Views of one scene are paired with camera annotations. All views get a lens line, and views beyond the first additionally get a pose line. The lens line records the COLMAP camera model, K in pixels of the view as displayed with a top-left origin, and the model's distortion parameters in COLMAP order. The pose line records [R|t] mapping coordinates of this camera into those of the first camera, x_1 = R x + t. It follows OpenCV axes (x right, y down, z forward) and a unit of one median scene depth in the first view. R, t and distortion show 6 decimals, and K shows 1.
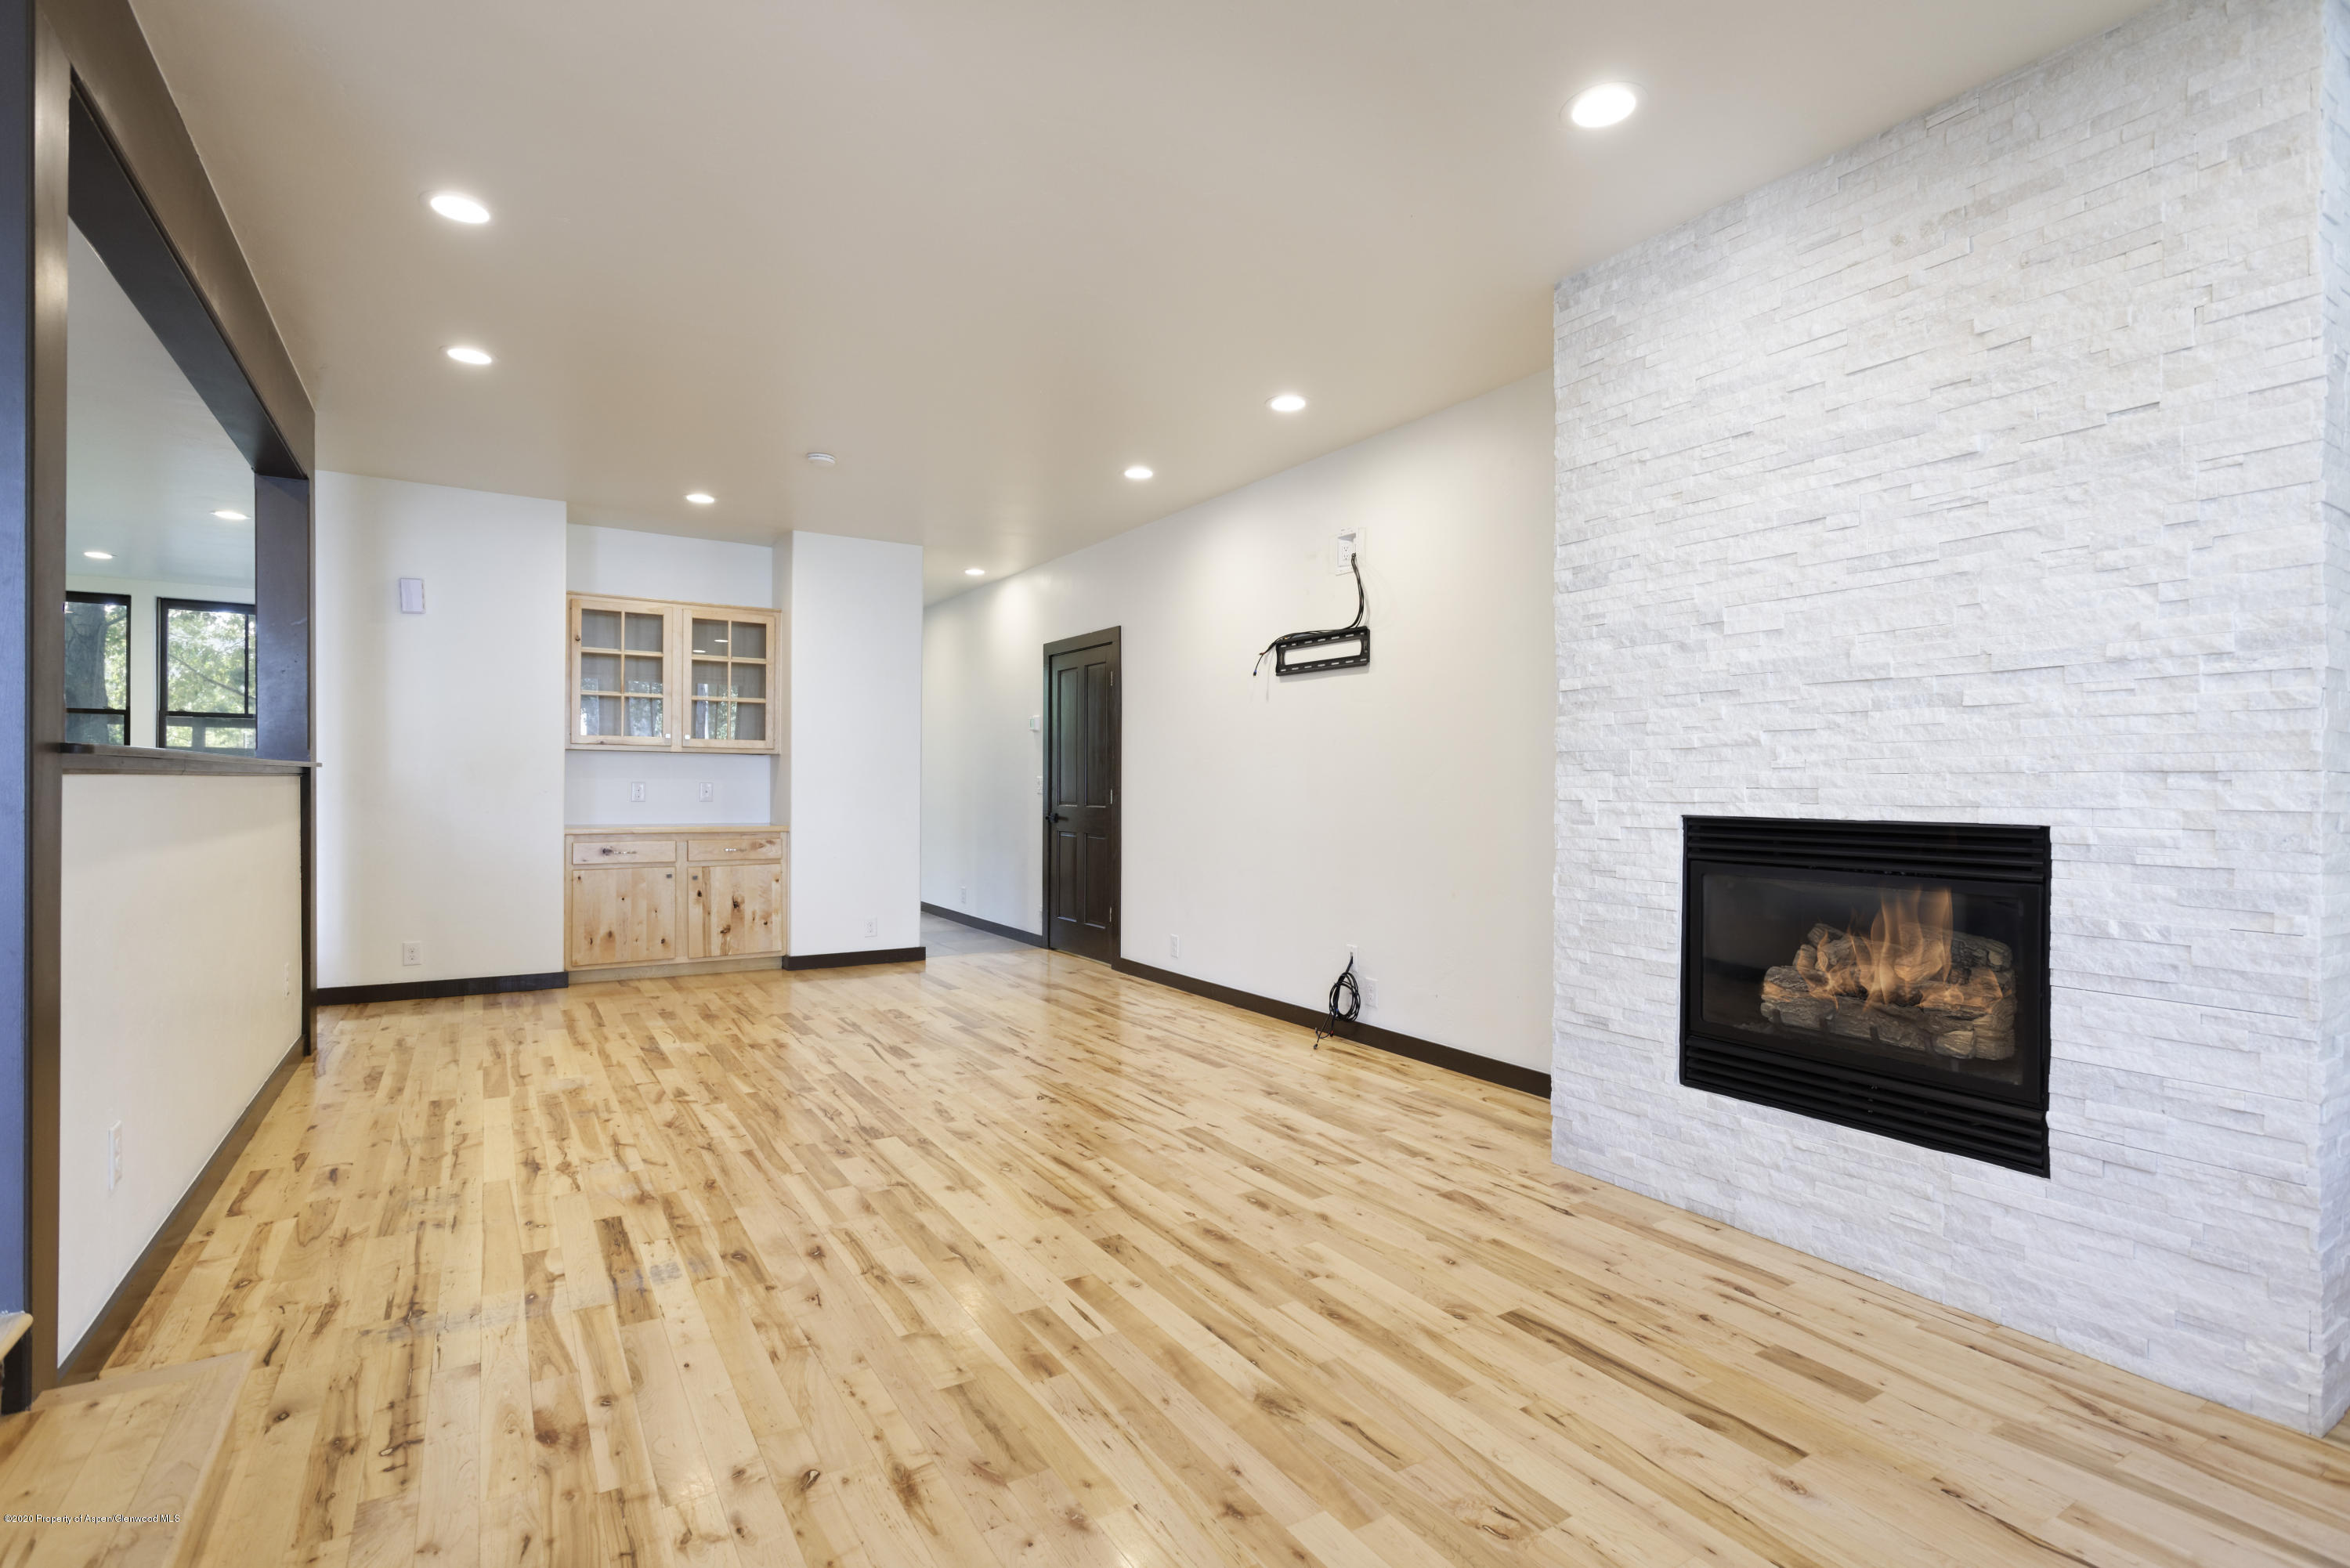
lens RADIAL K [[1112.2, 0, 1168.7], [0, 1112.2, 793.4], [0, 0, 1]] dist [-0.001281, 0.000598]
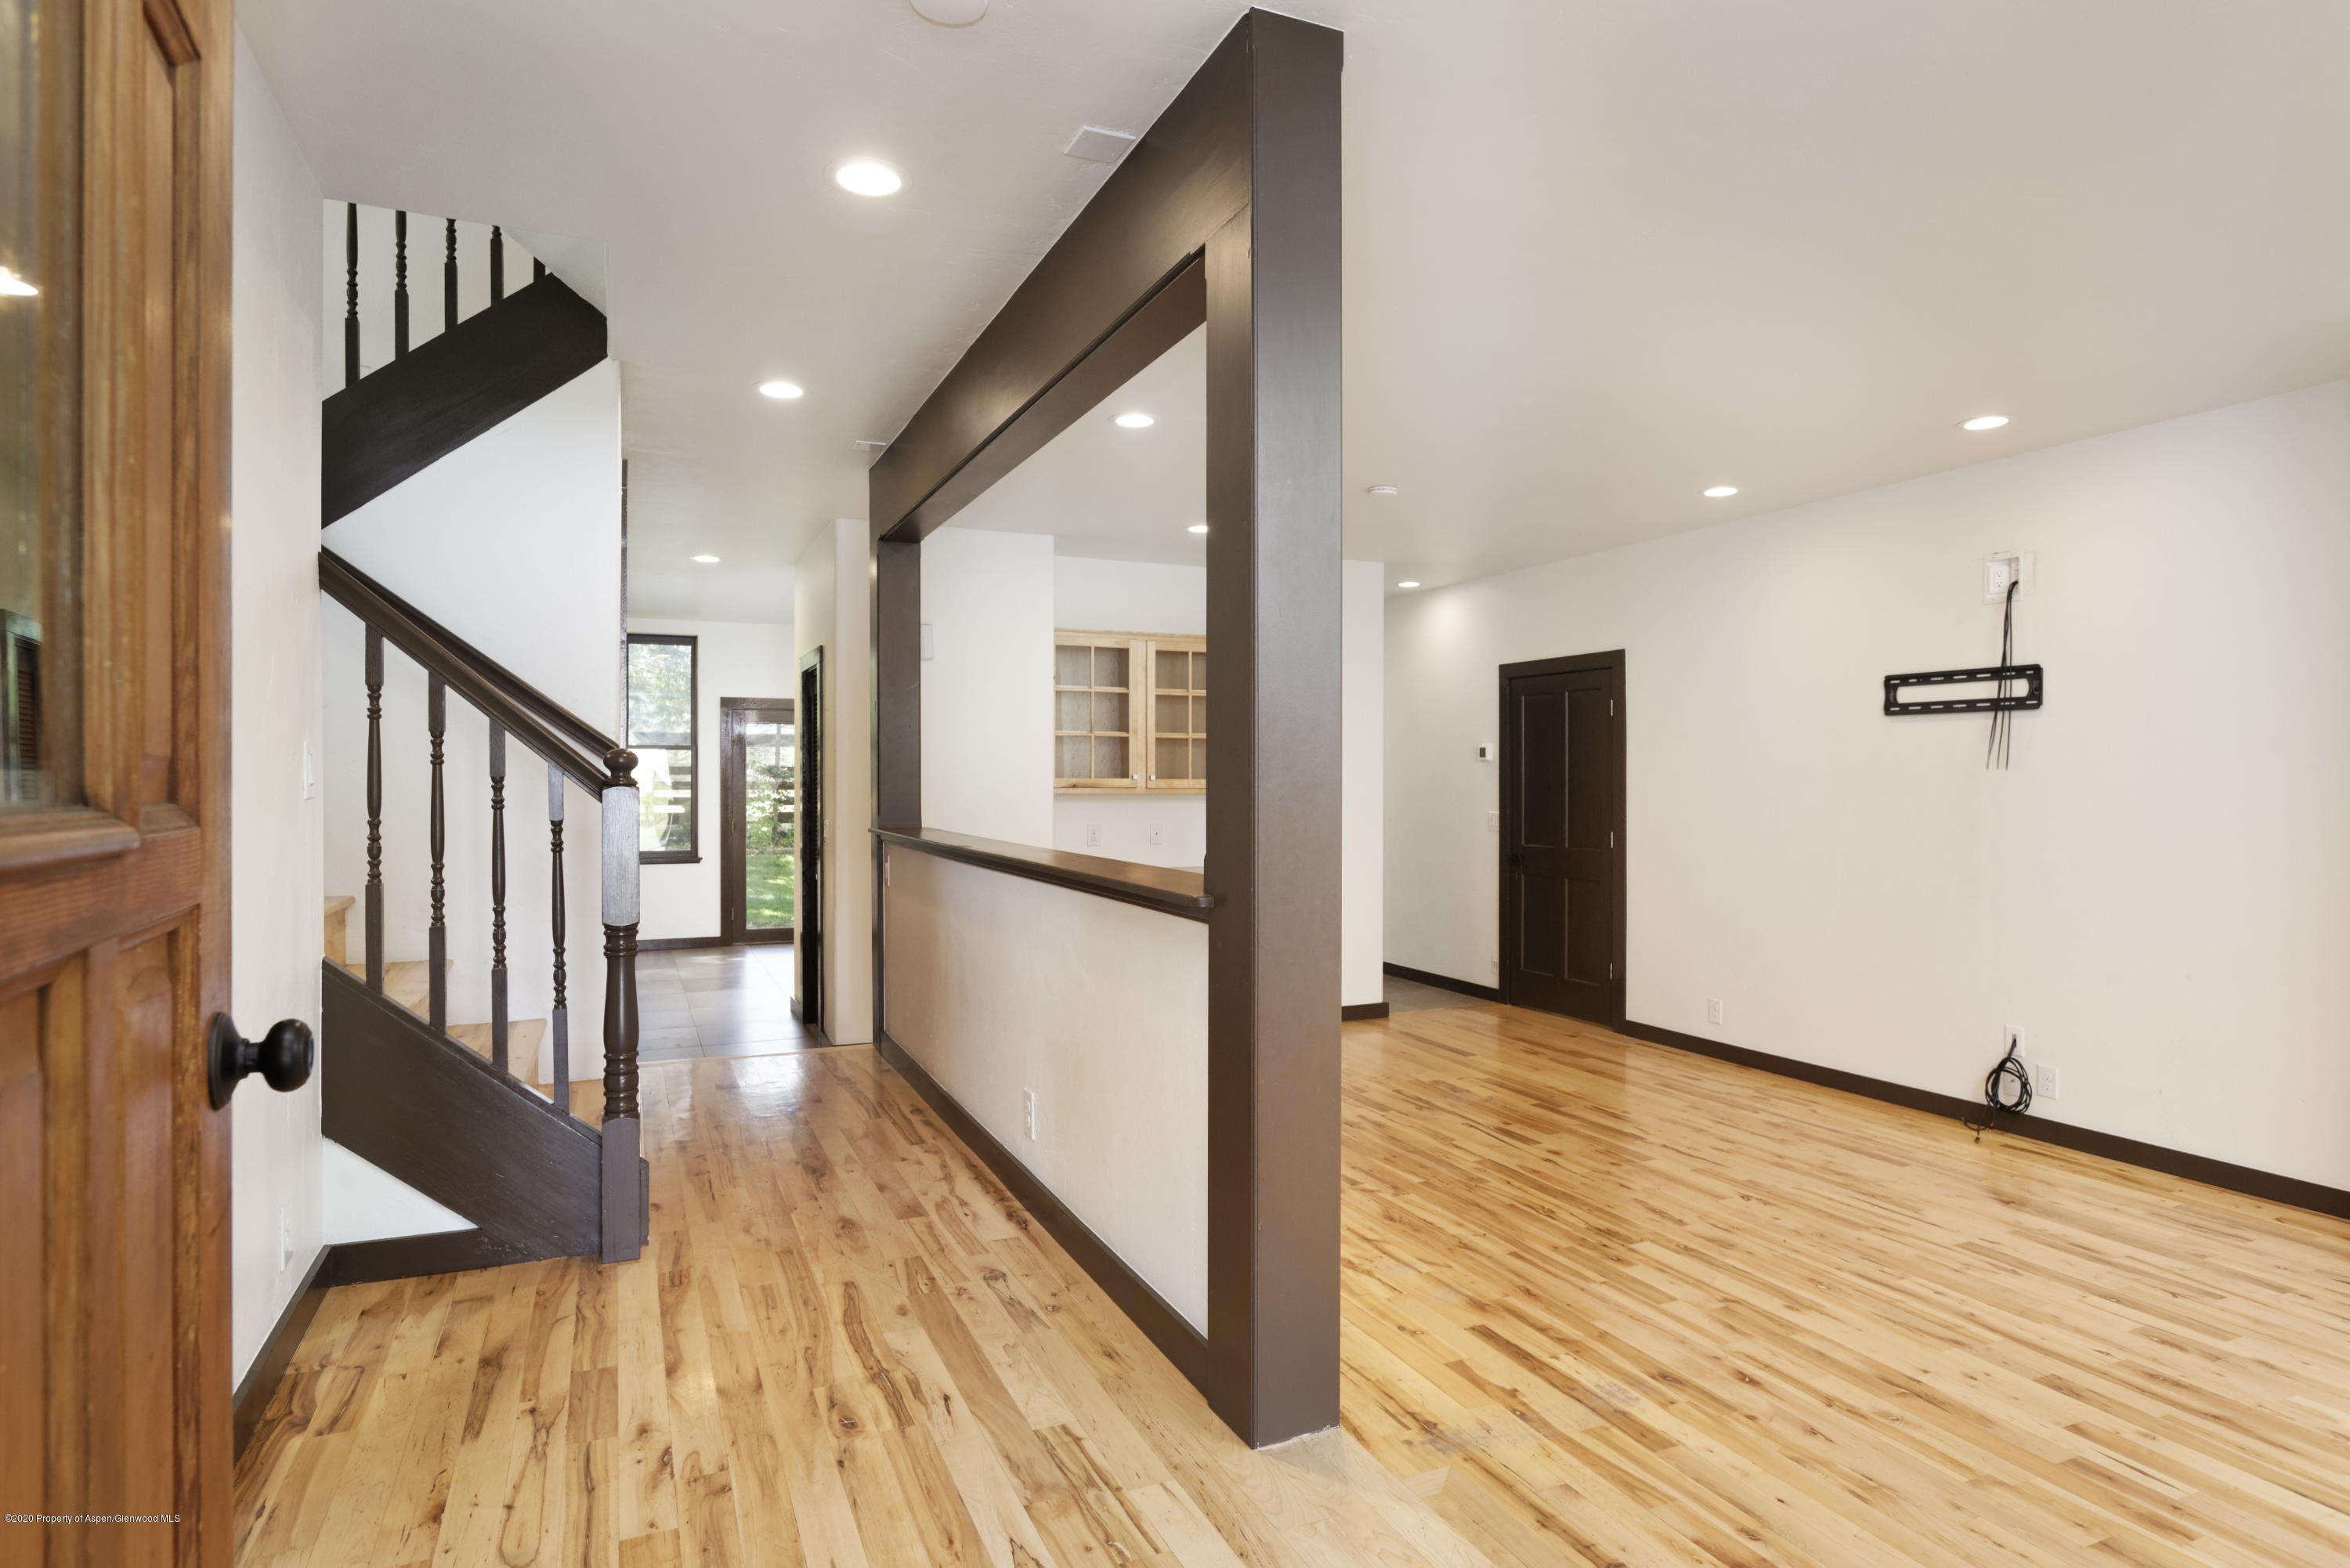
lens RADIAL K [[1281.1, 0, 1175.0], [0, 1281.1, 784.0], [0, 0, 1]] dist [-0.001367, 0.002678]
pose [[0.990416, -0.007020, -0.137941, -0.558842], [0.006831, 0.999975, -0.001848, -0.091455], [0.137950, 0.000888, 0.990439, -0.150719]]
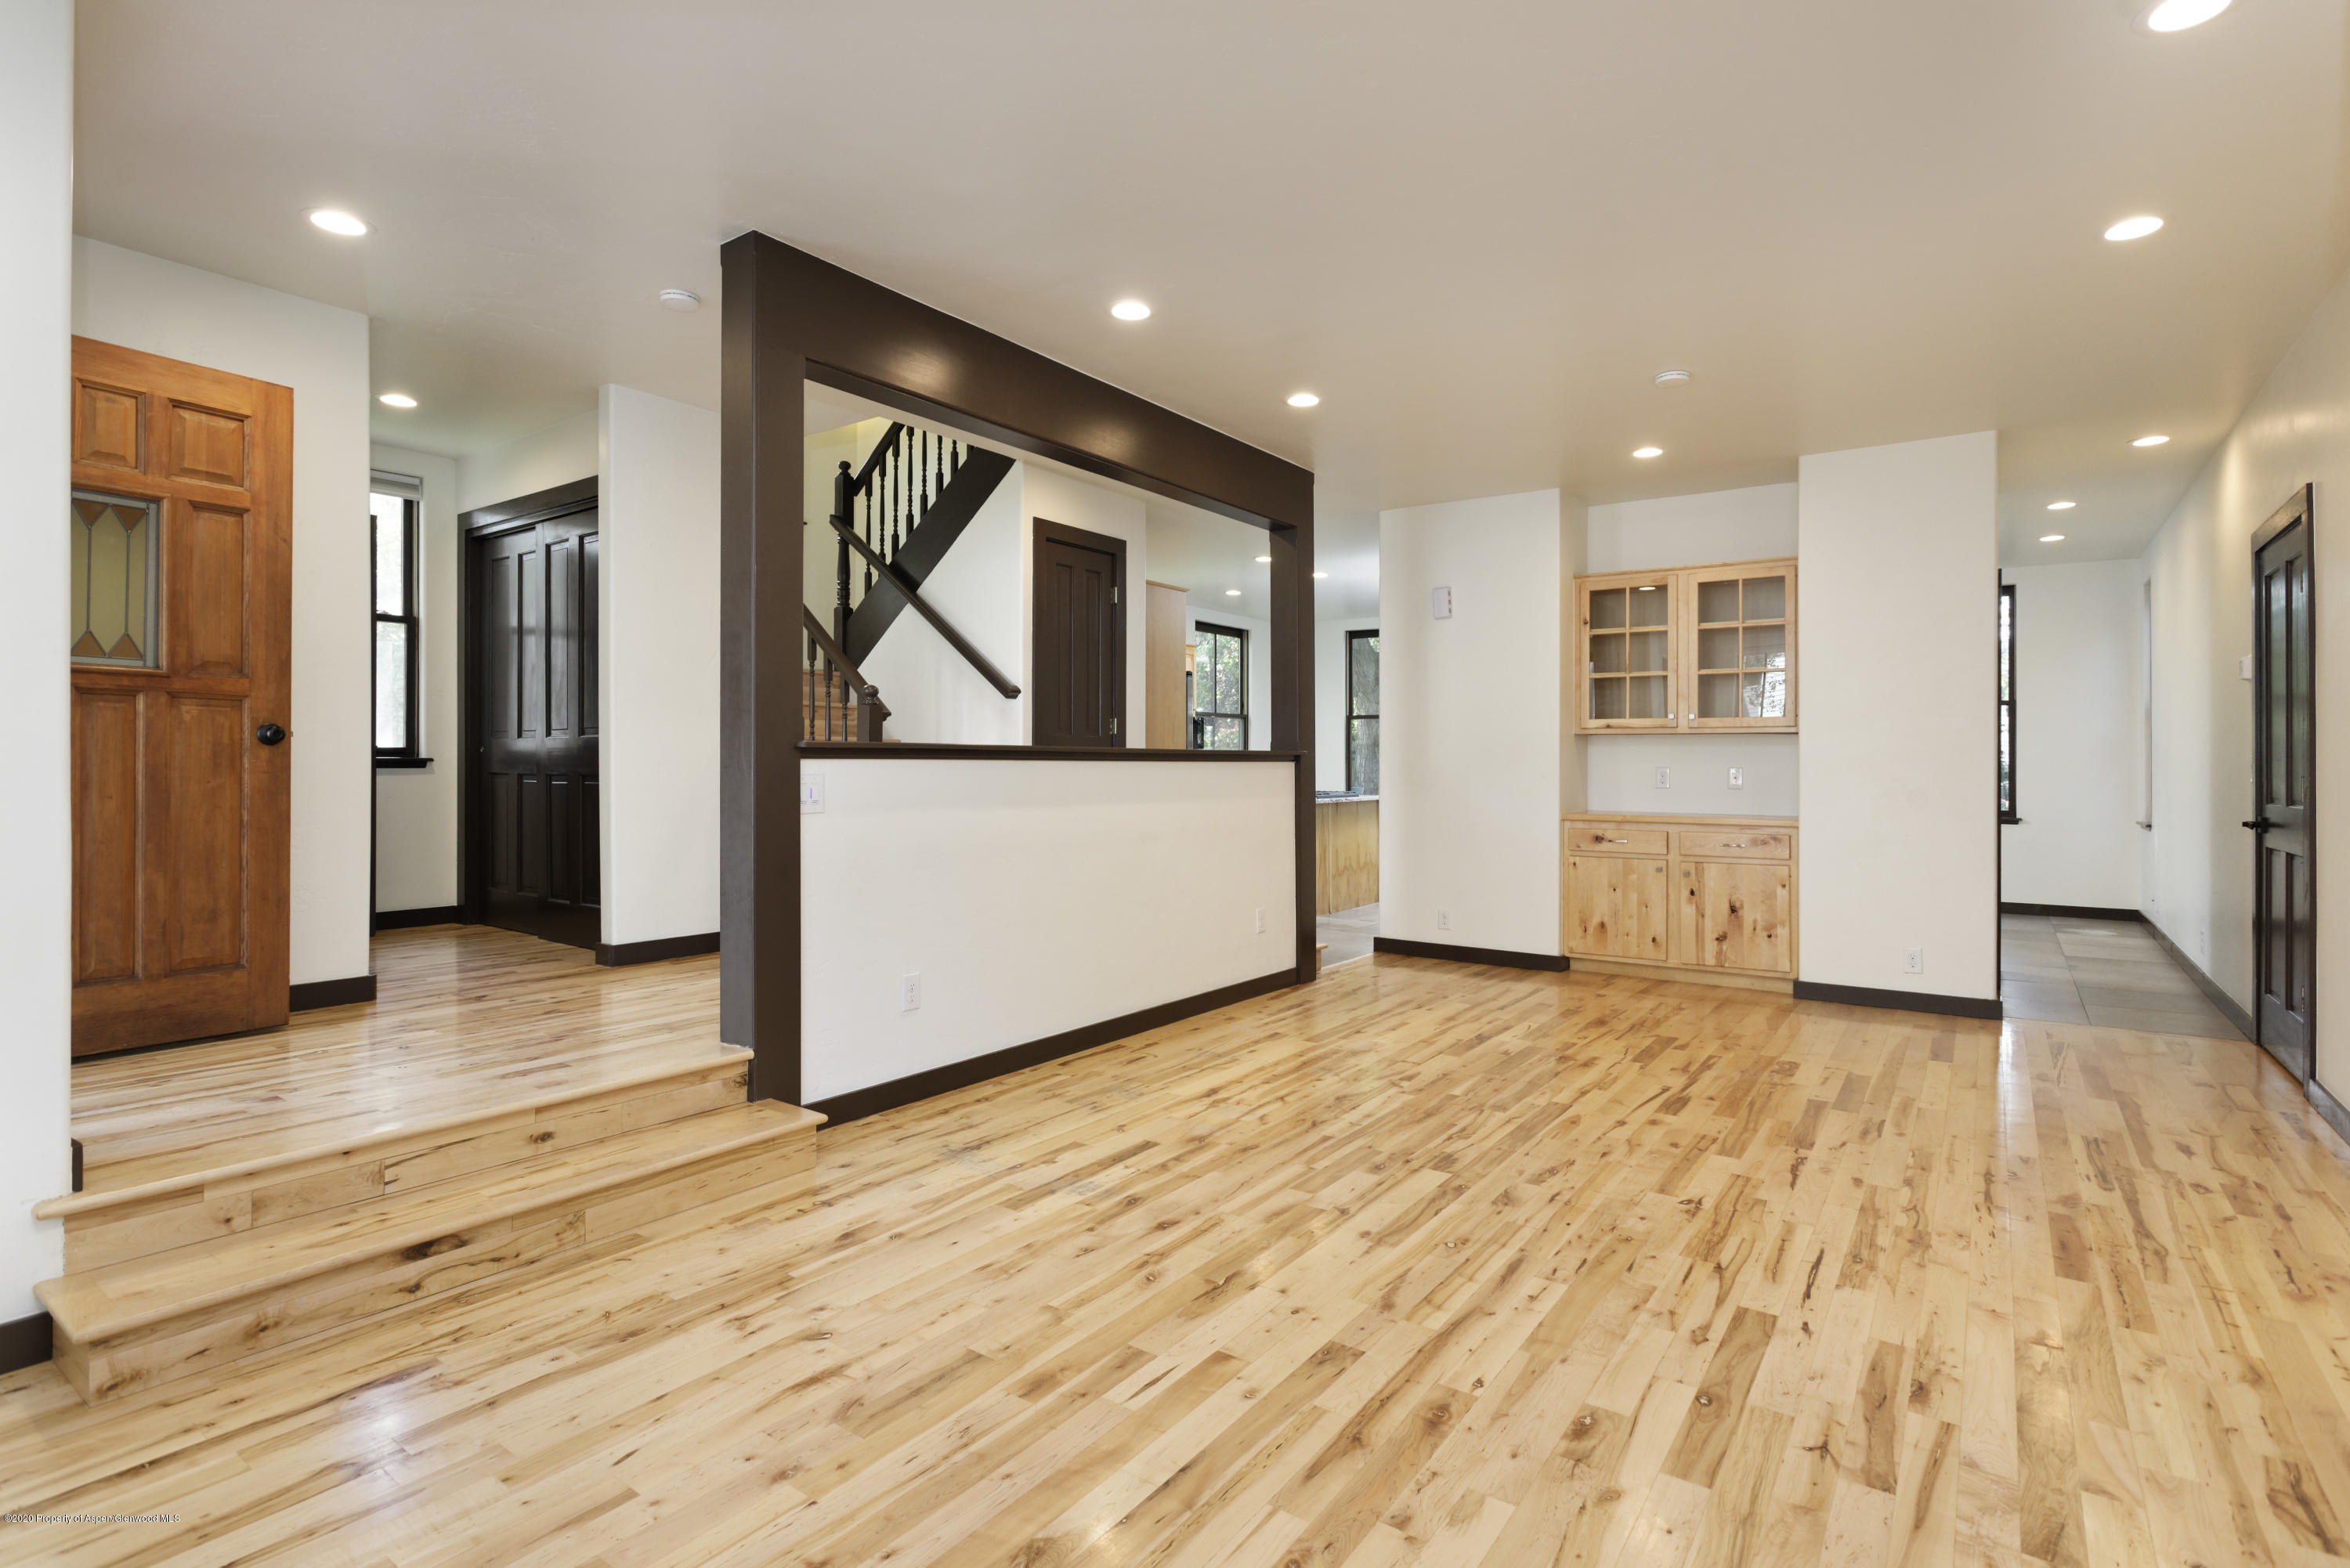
lens RADIAL K [[1139.9, 0, 1163.7], [0, 1139.9, 762.2], [0, 0, 1]] dist [-0.013823, 0.000770]
pose [[0.375125, -0.008010, -0.926940, 0.584071], [-0.006227, 0.999918, -0.011161, -0.010309], [0.926953, 0.009959, 0.375045, 0.504724]]
